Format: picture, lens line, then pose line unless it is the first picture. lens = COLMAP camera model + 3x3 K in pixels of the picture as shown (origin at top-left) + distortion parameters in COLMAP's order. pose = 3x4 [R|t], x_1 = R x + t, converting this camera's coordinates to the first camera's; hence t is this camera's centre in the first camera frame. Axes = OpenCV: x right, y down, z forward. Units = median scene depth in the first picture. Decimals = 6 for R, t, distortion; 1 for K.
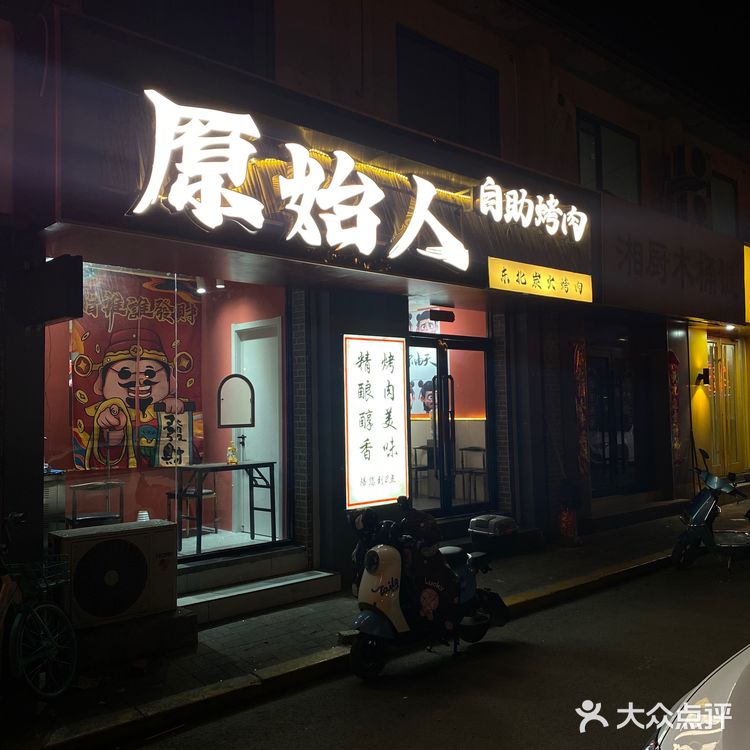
lens RADIAL K [[750.4, 0, 374.9], [0, 750.4, 377.1], [0, 0, 1]] dist [0.032815, 0.000000]
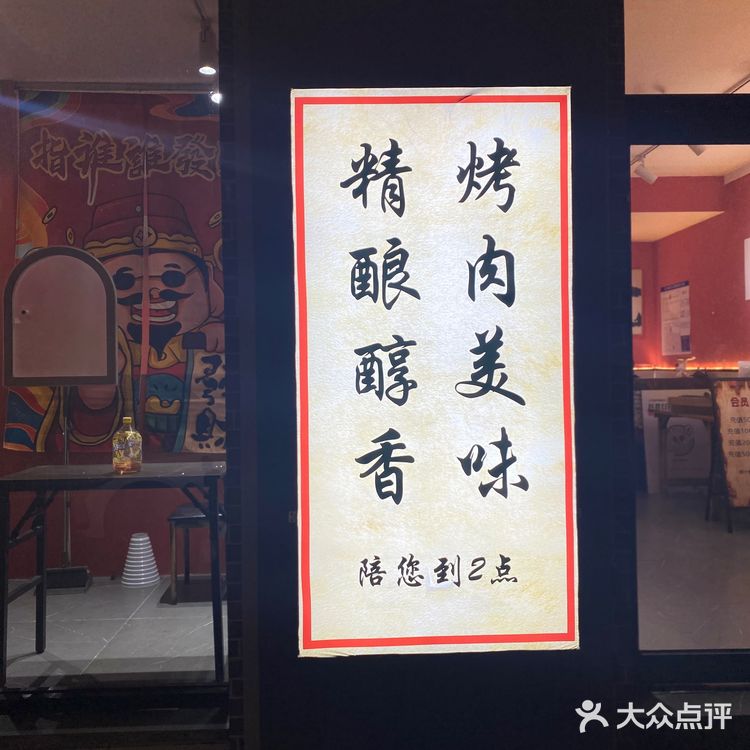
lens RADIAL K [[750.4, 0, 375.7], [0, 750.4, 370.5], [0, 0, 1]] dist [0.032815, 0.000000]
pose [[0.753982, 0.013197, -0.656763, 0.167716], [0.028404, 0.998208, 0.052667, 0.037643], [0.656281, -0.058365, 0.752256, 0.701194]]
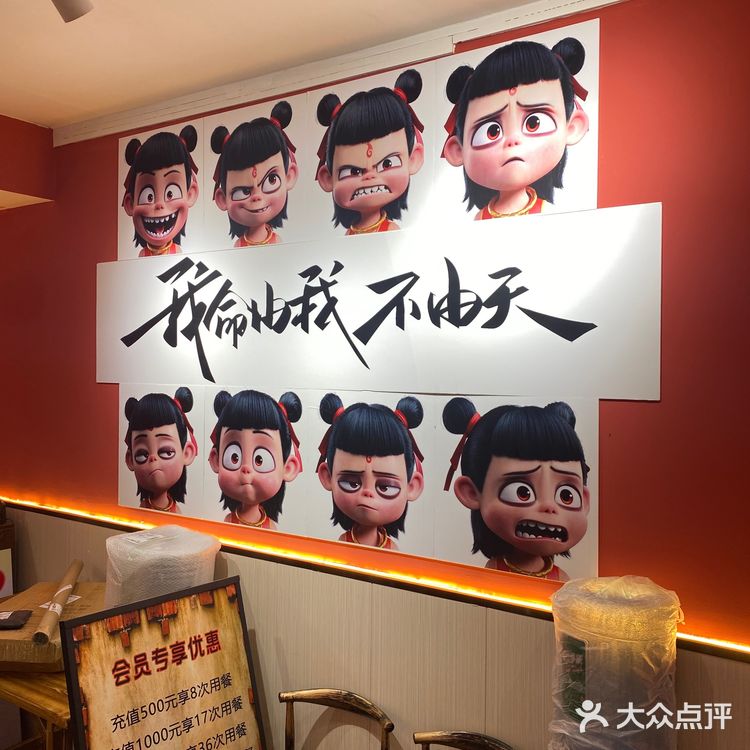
lens RADIAL K [[750.4, 0, 376.7], [0, 750.4, 373.8], [0, 0, 1]] dist [0.032815, 0.000000]
pose [[0.974148, 0.027587, 0.224218, -0.009367], [-0.041513, 0.997474, 0.057633, -0.018750], [-0.222062, -0.065451, 0.972833, 1.139606]]
